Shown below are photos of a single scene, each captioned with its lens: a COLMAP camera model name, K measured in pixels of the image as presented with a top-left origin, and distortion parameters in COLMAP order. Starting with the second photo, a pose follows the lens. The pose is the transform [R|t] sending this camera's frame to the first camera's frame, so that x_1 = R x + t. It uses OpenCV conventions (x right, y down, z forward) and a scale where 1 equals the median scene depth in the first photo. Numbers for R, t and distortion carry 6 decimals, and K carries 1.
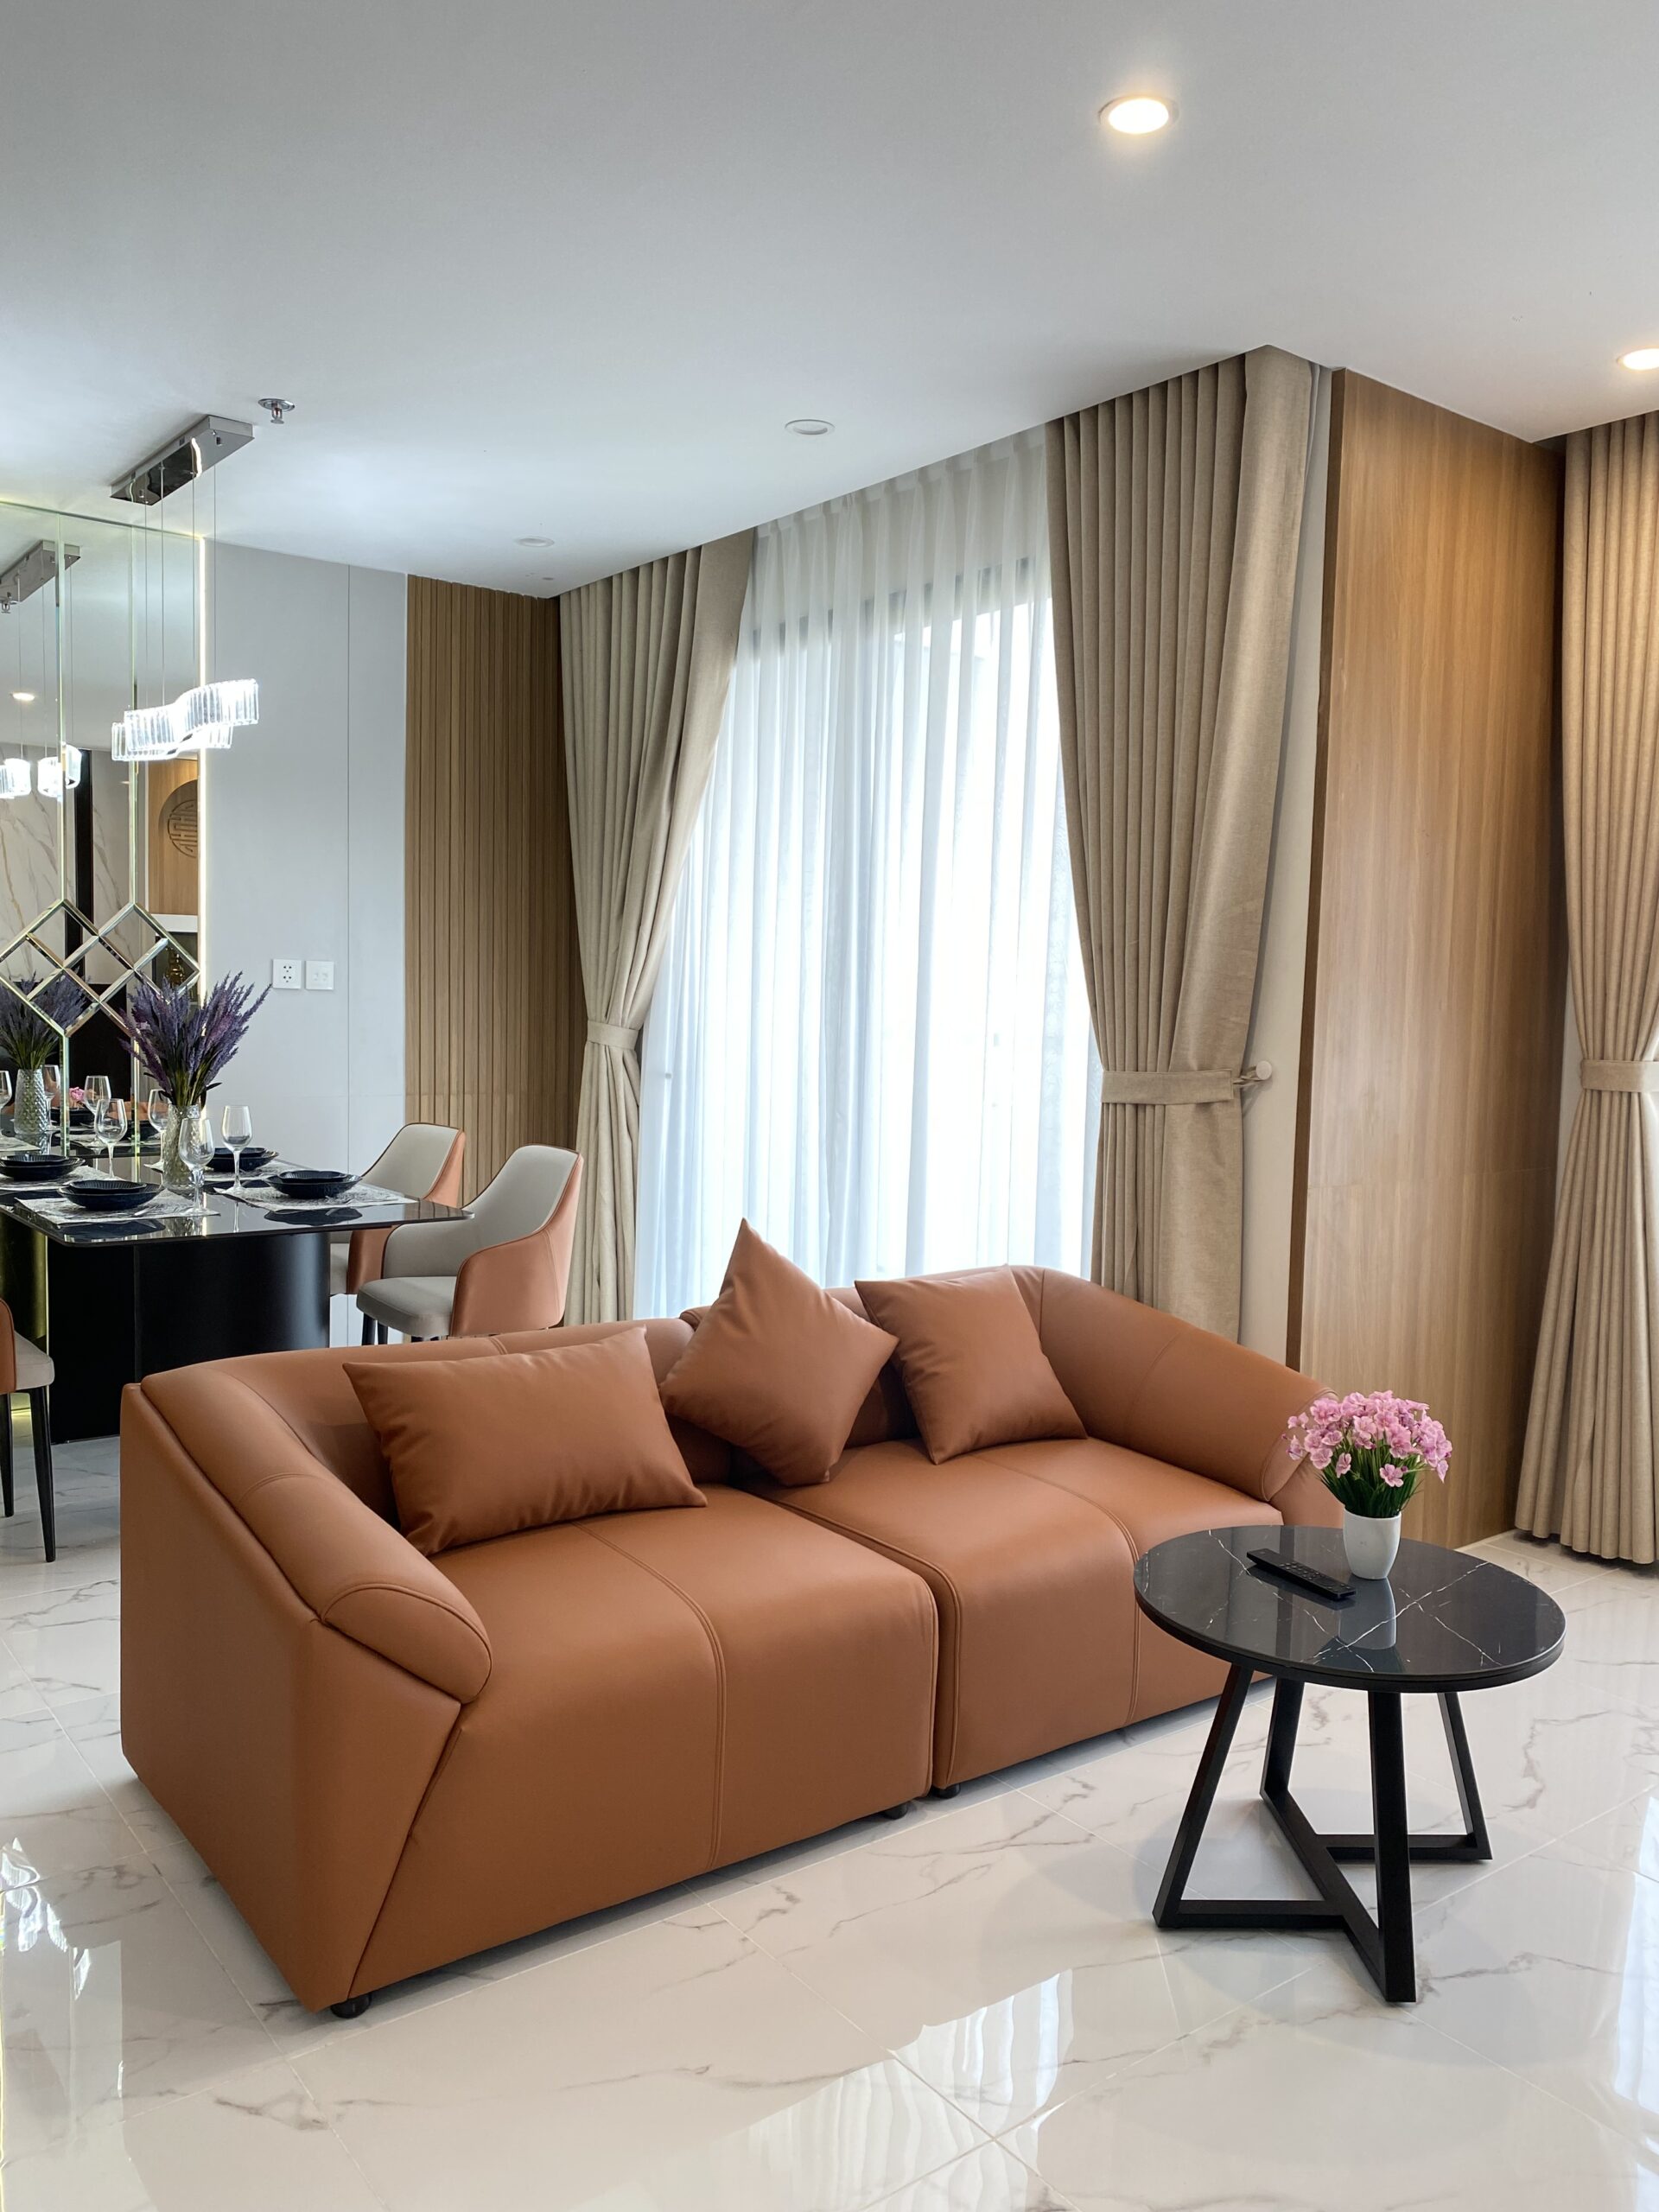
lens RADIAL K [[1707.5, 0, 851.1], [0, 1707.5, 1109.2], [0, 0, 1]] dist [0.010890, -0.004885]
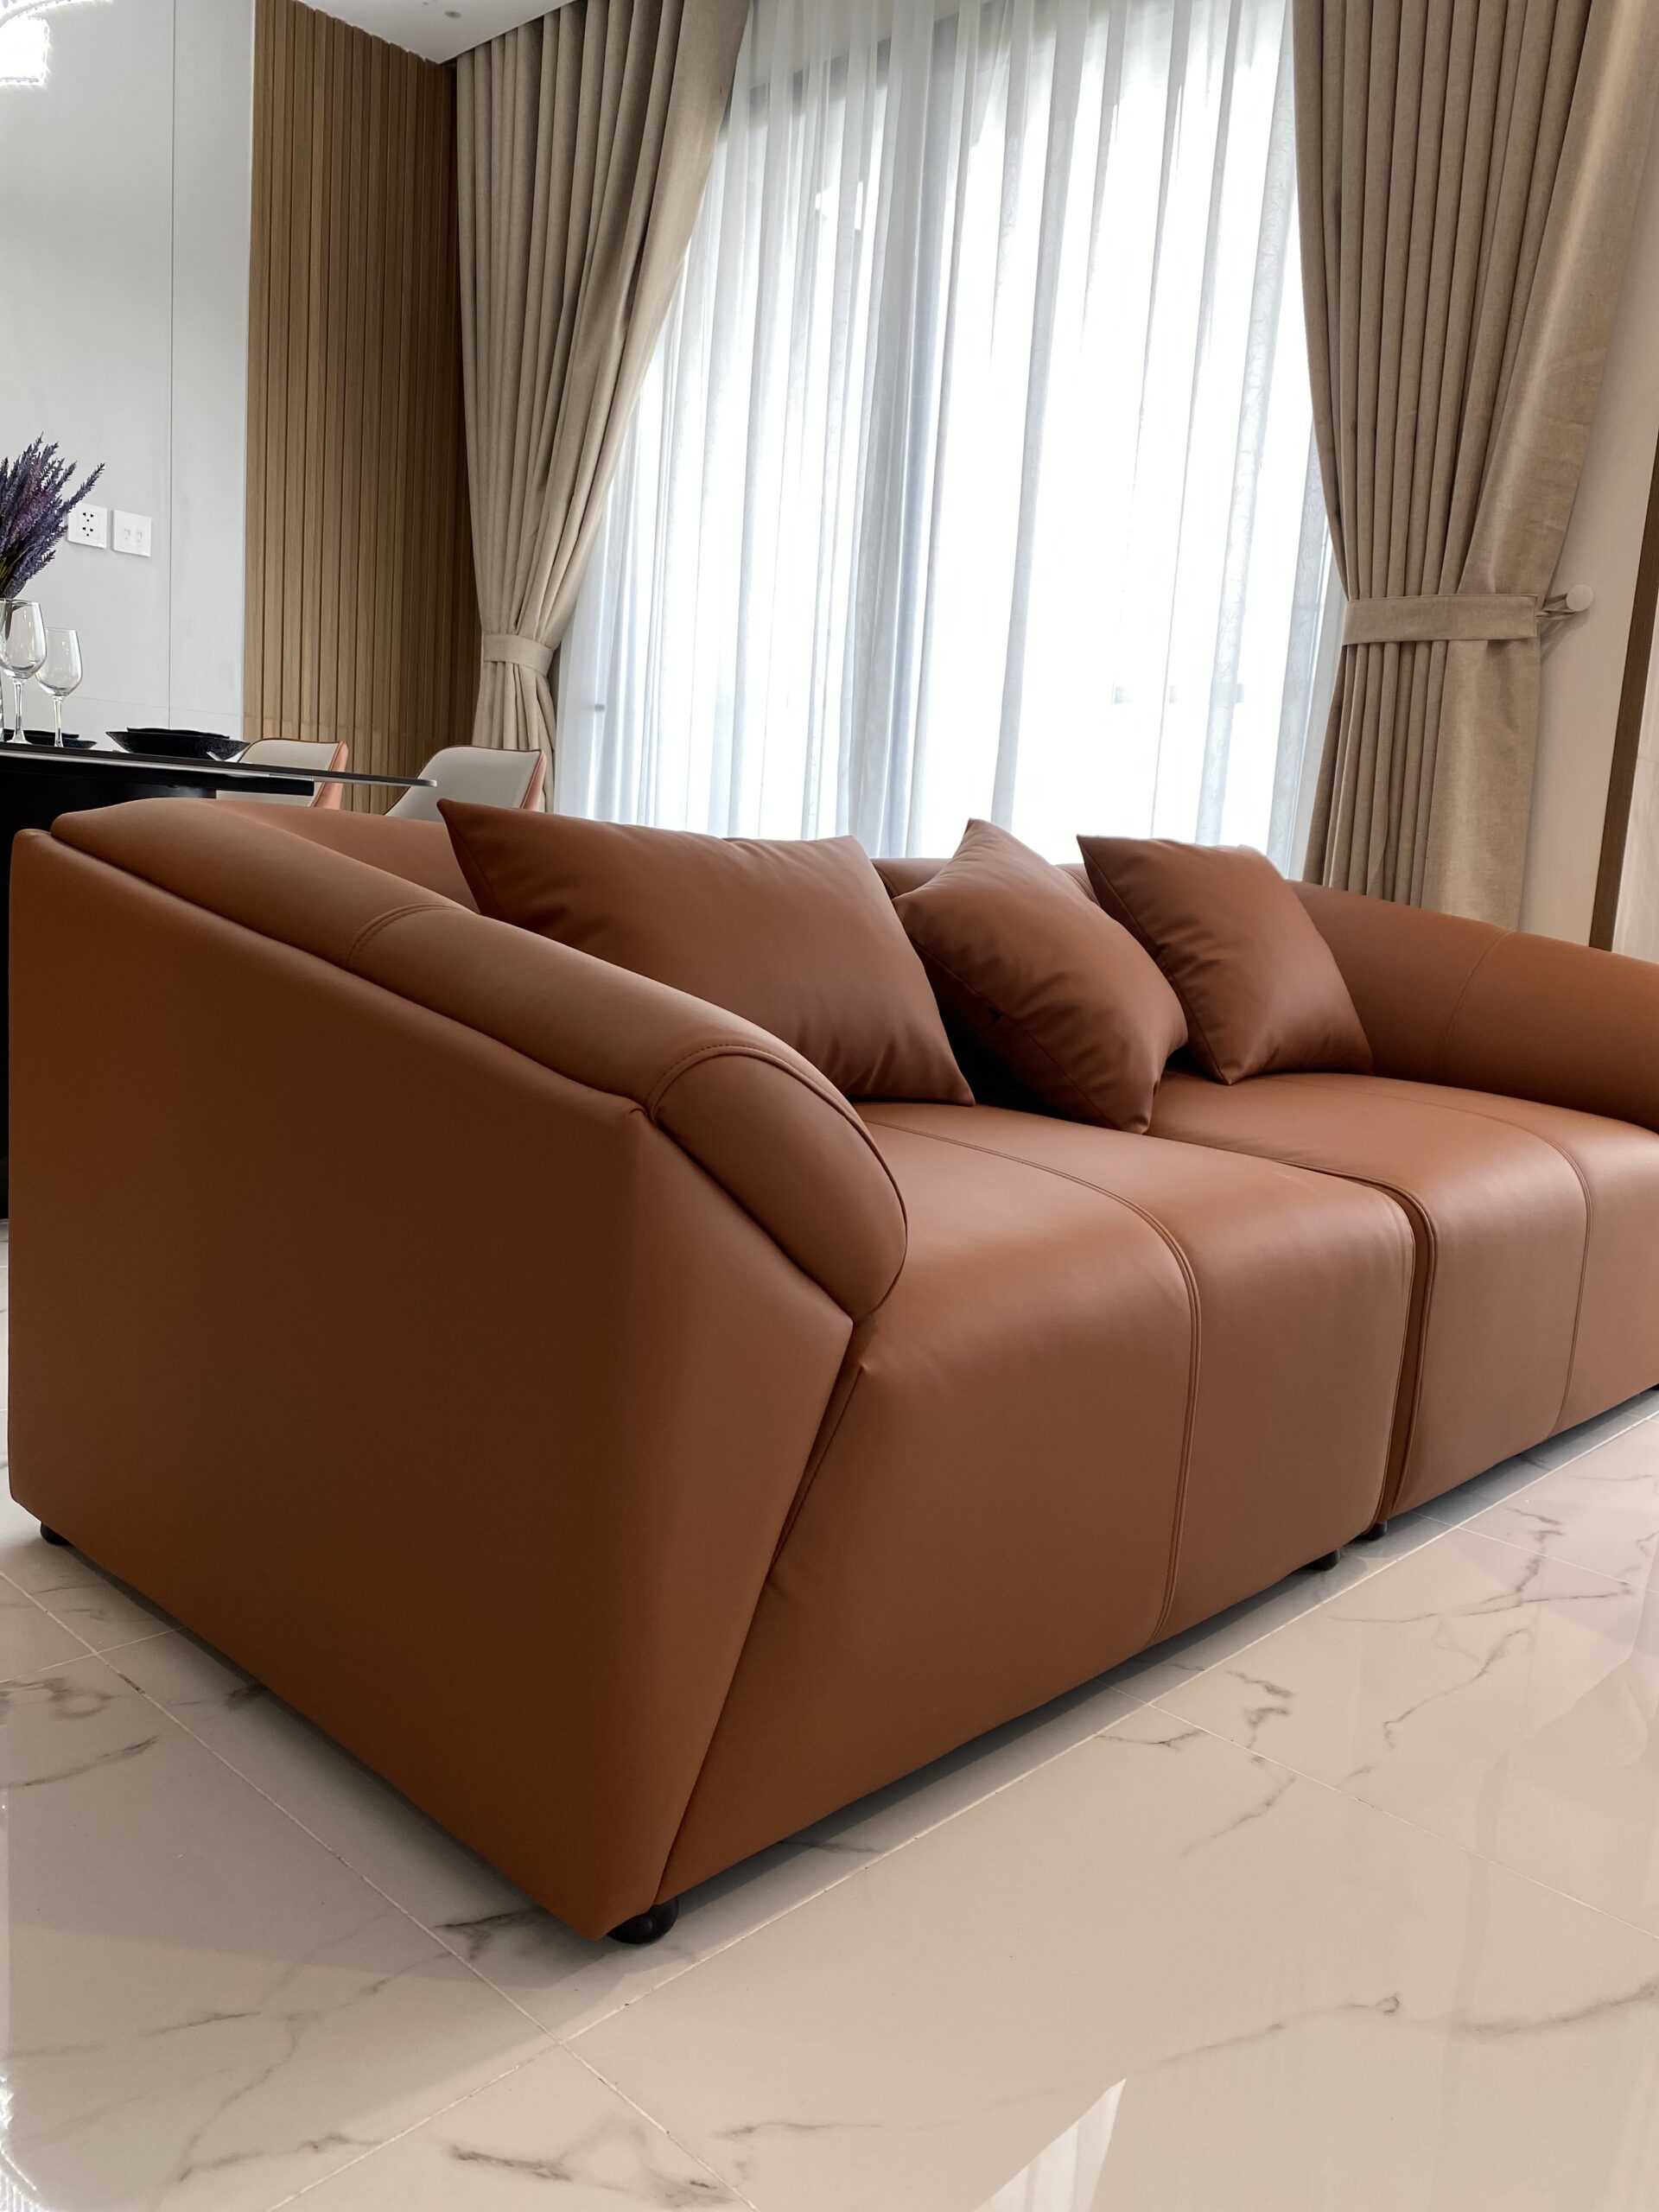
lens RADIAL K [[1707.5, 0, 841.6], [0, 1707.5, 1098.1], [0, 0, 1]] dist [0.010890, -0.004885]
pose [[0.985926, 0.020027, 0.165976, -0.186008], [-0.033147, 0.996506, 0.076662, 0.142271], [-0.163861, -0.081084, 0.983145, 0.301727]]
